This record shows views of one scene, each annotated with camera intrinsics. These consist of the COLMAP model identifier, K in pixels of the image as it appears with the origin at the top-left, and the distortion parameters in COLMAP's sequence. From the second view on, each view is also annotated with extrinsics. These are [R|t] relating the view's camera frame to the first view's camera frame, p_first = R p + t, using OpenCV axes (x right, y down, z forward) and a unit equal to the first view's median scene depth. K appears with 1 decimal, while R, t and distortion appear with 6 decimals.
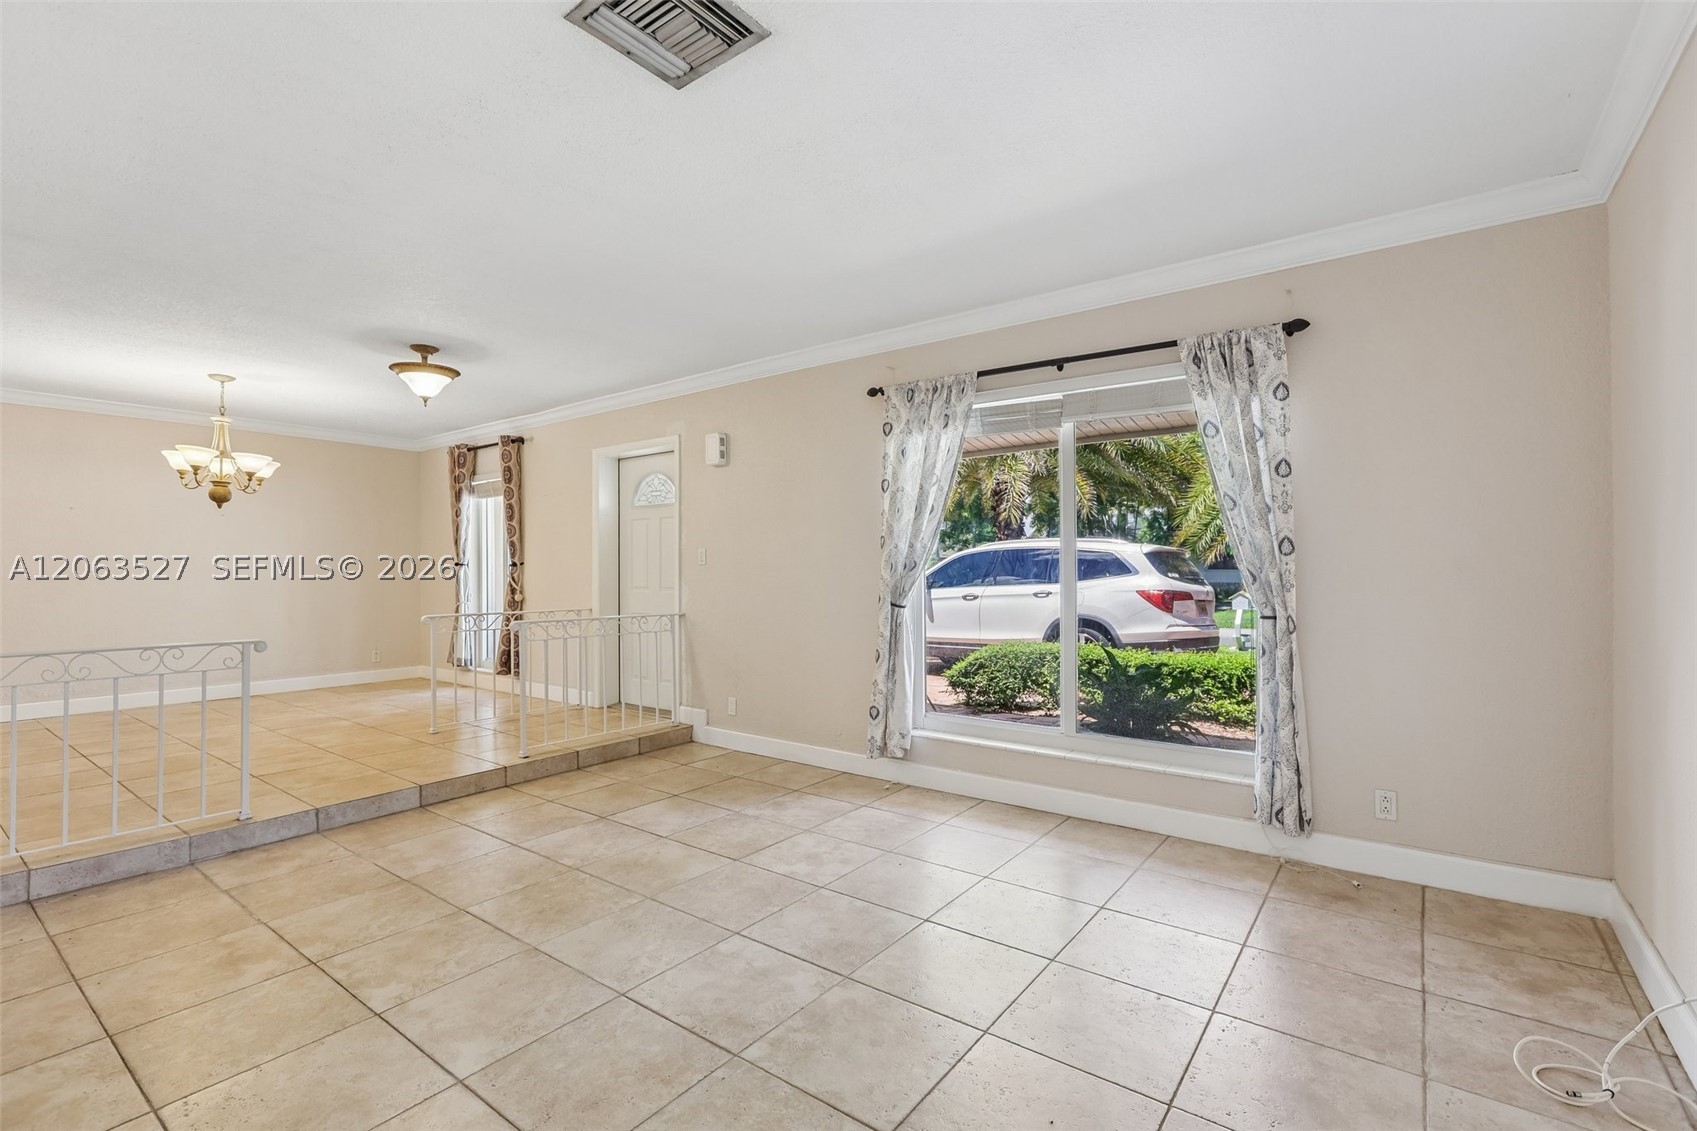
lens RADIAL K [[761.5, 0, 838.0], [0, 761.5, 563.4], [0, 0, 1]] dist [-0.002073, 0.002689]
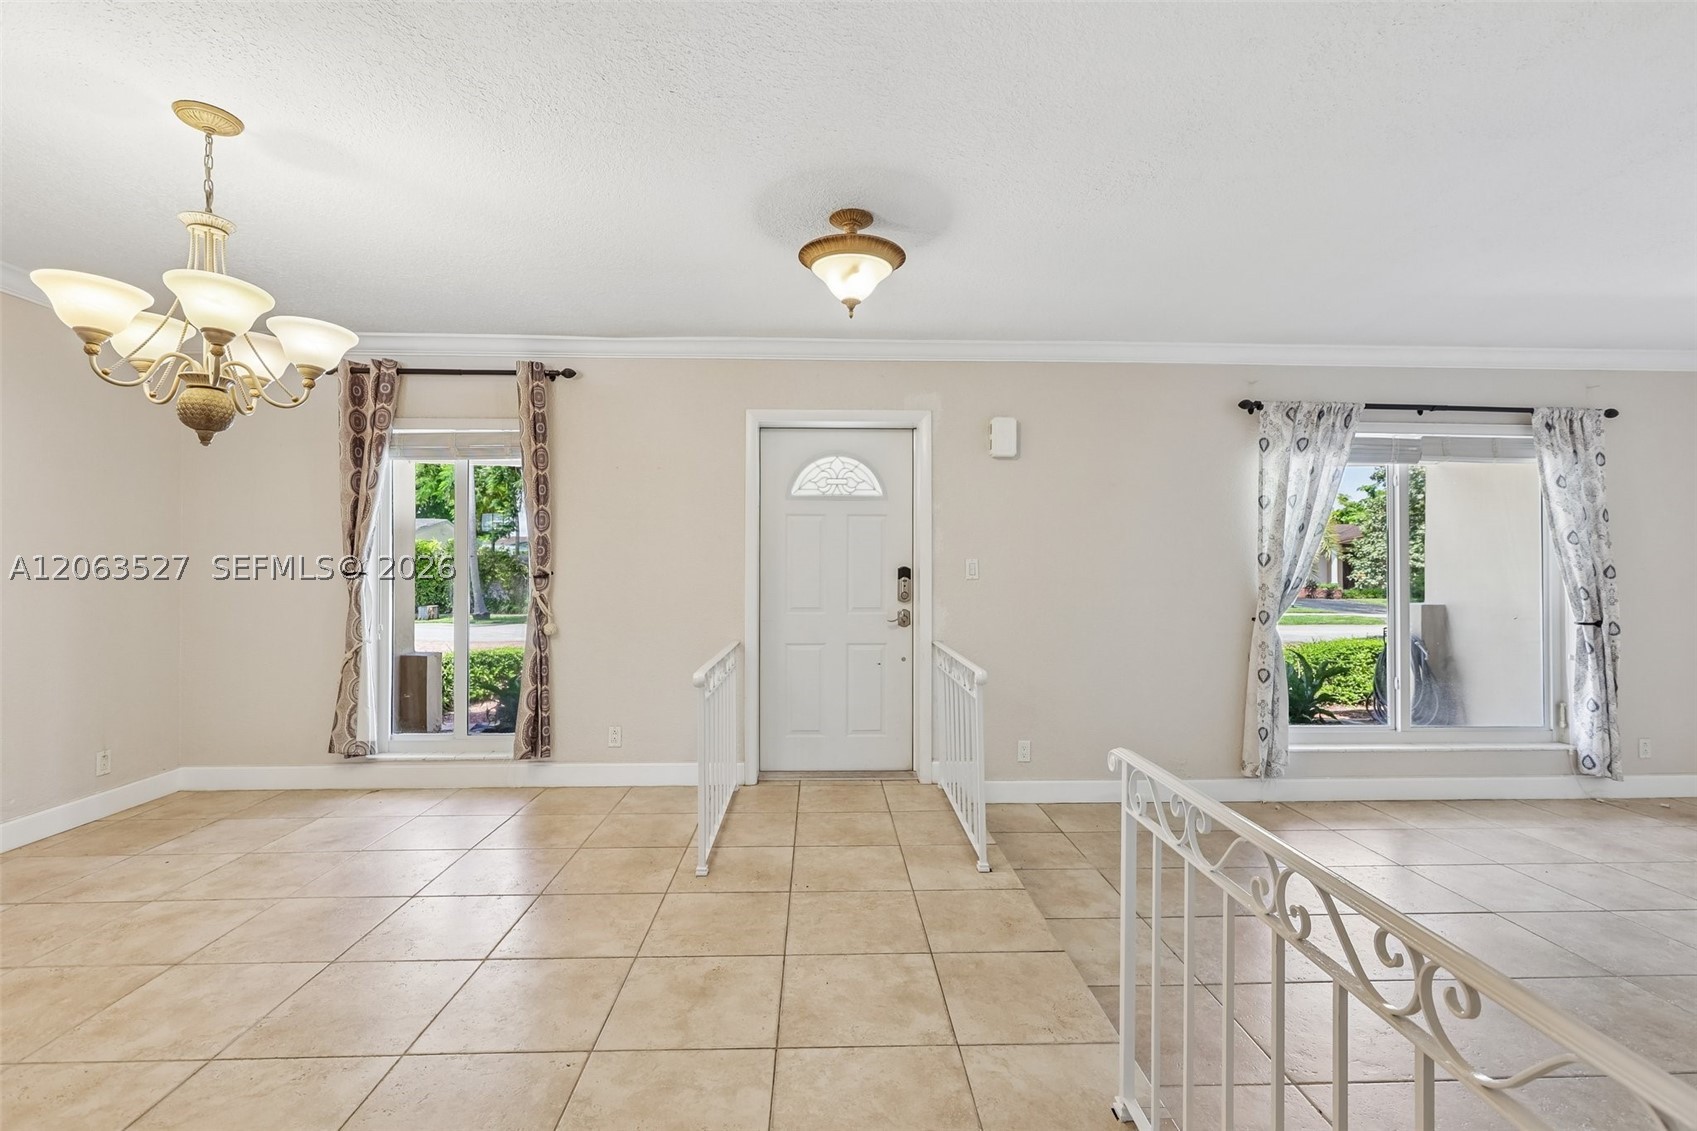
lens RADIAL K [[761.5, 0, 843.5], [0, 761.5, 567.2], [0, 0, 1]] dist [-0.002073, 0.002689]
pose [[0.773515, 0.005779, 0.633752, -1.113447], [-0.010368, 0.999940, 0.003536, -0.017943], [-0.633694, -0.009306, 0.773528, 0.663302]]
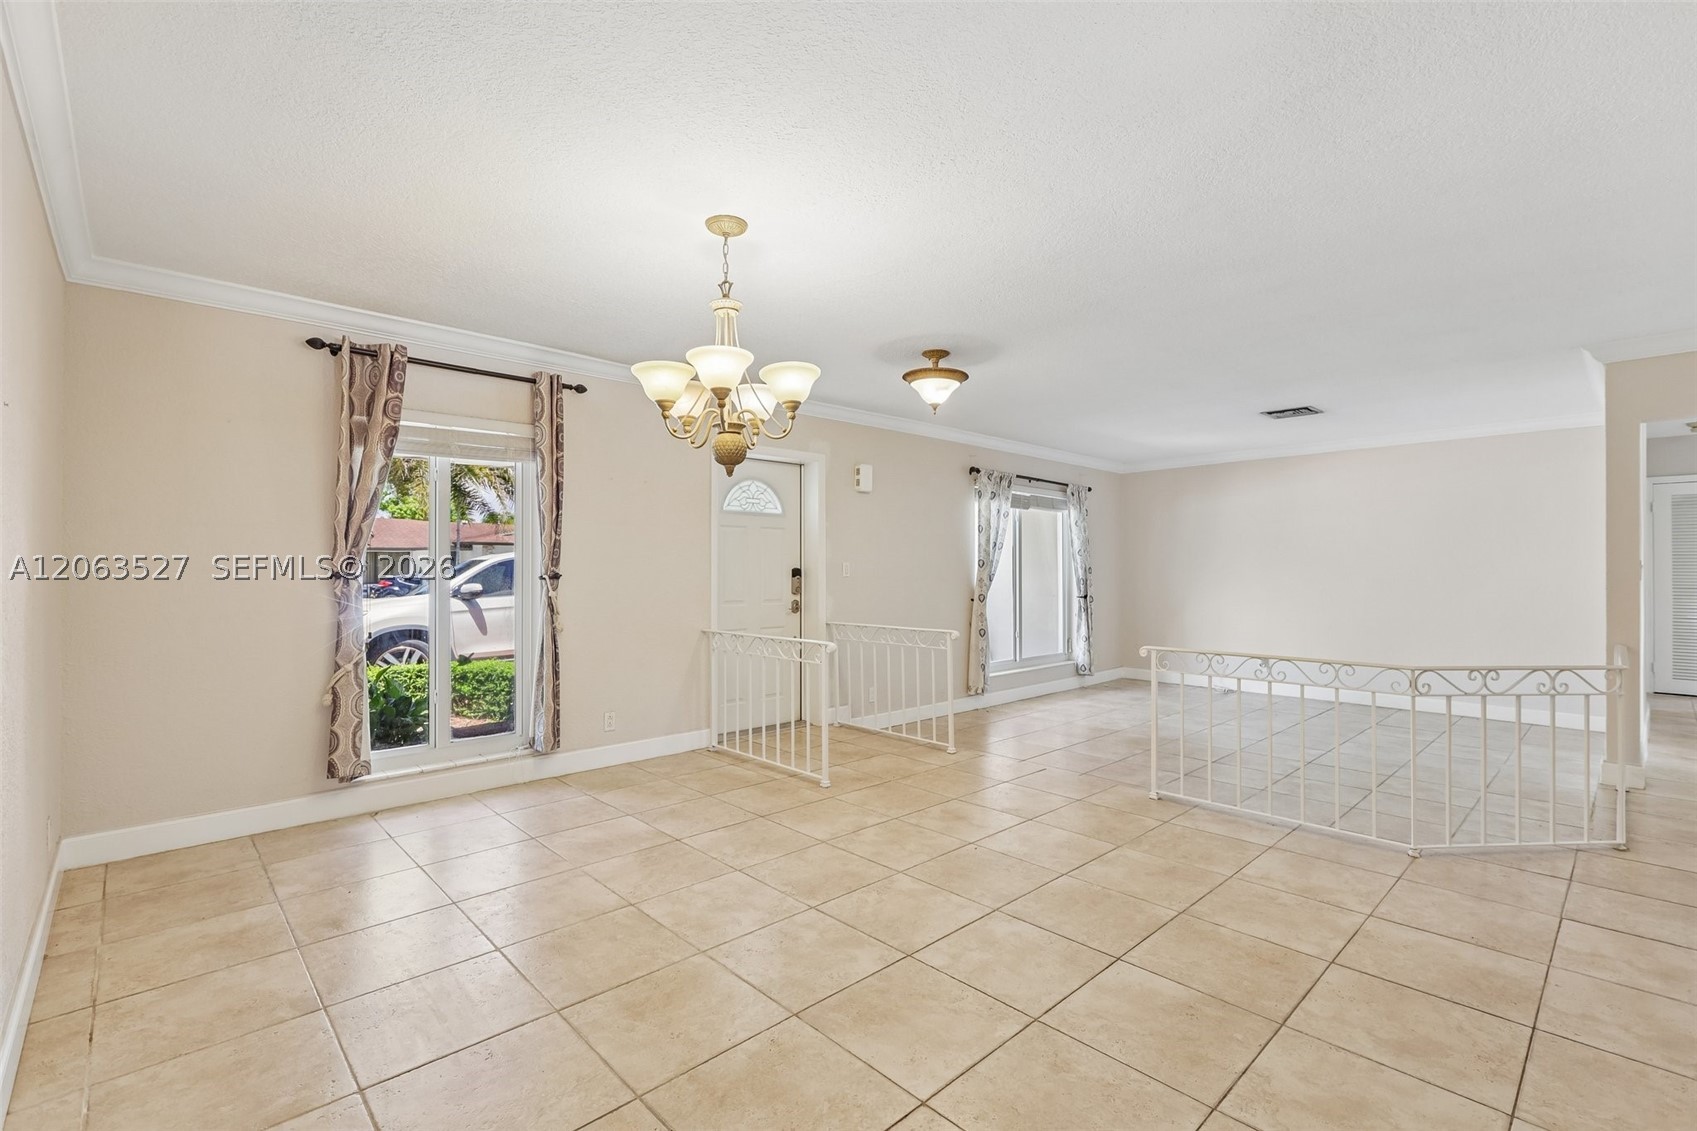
lens RADIAL K [[761.5, 0, 849.2], [0, 761.5, 559.1], [0, 0, 1]] dist [-0.002073, 0.002689]
pose [[0.160410, 0.015639, 0.986927, -1.820534], [-0.011631, 0.999835, -0.013953, -0.012055], [-0.986982, -0.009241, 0.160566, 1.153061]]
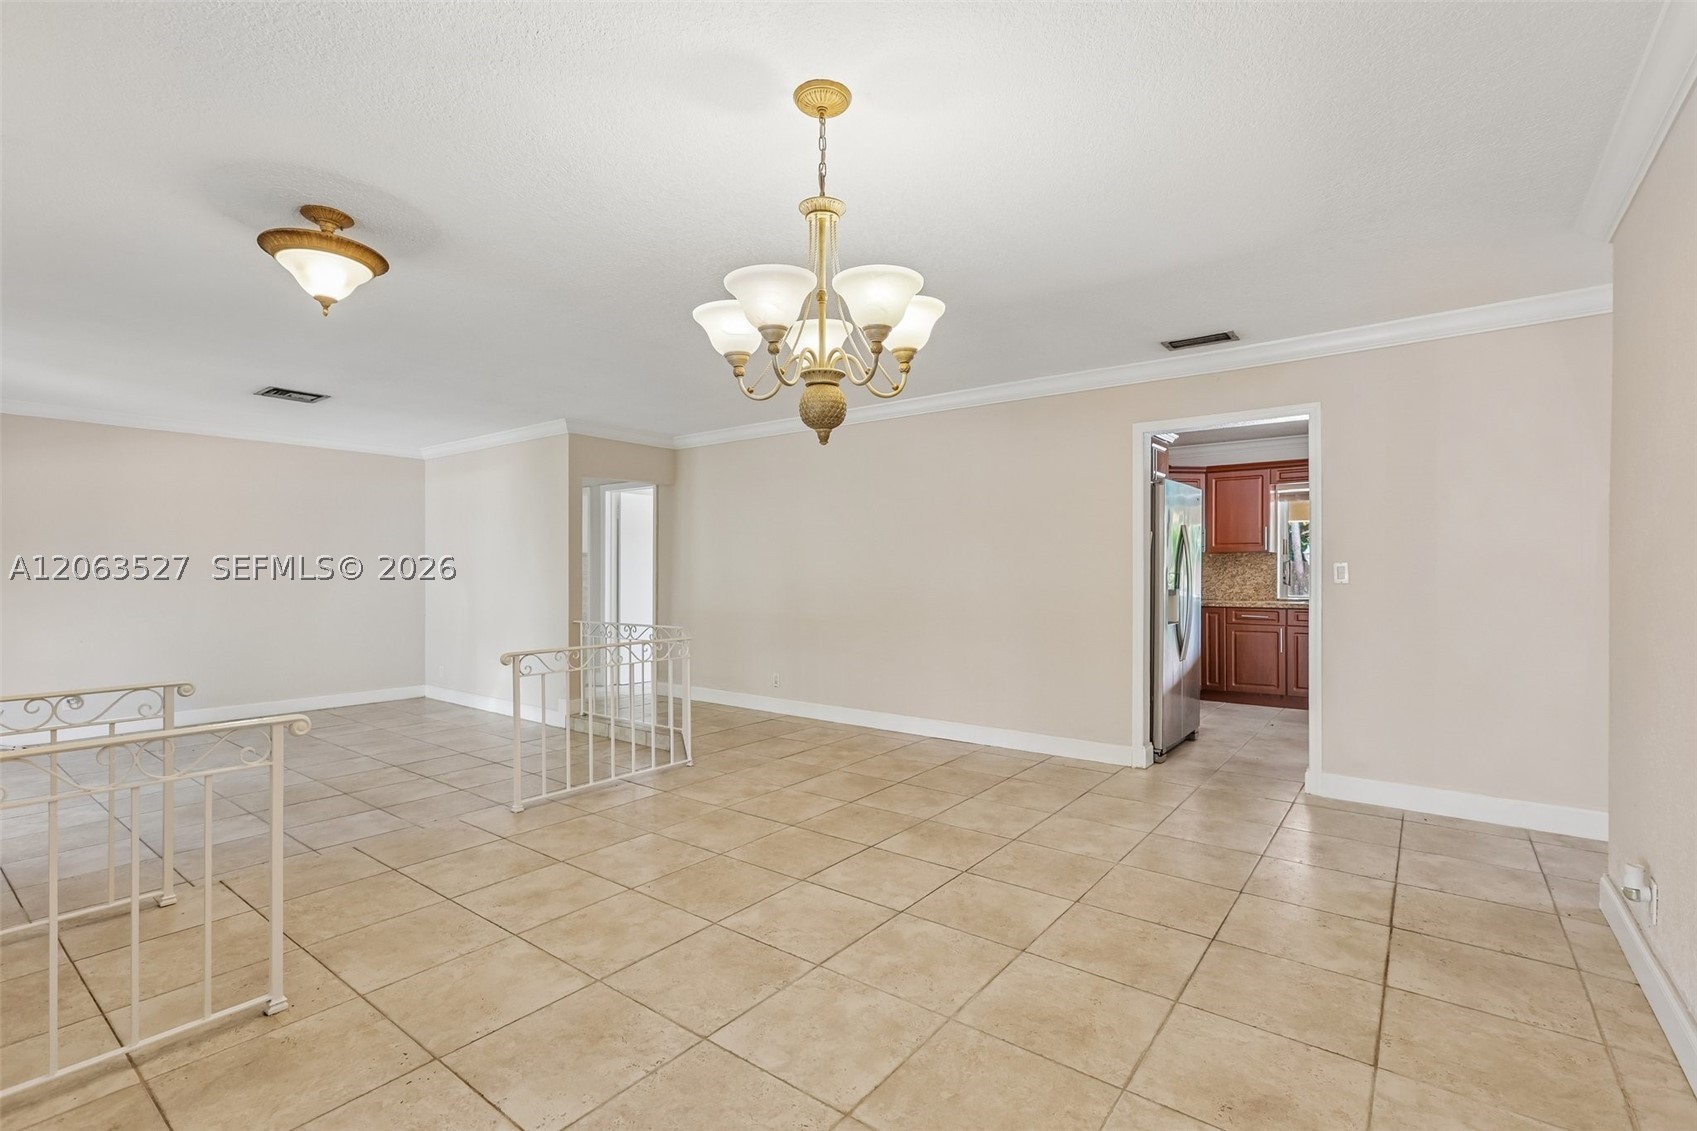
lens RADIAL K [[761.5, 0, 844.0], [0, 761.5, 578.6], [0, 0, 1]] dist [-0.002073, 0.002689]
pose [[-0.999998, 0.001953, -0.000221, -1.136247], [0.001953, 0.999996, -0.001856, -0.005459], [0.000218, -0.001856, -0.999998, 1.913713]]
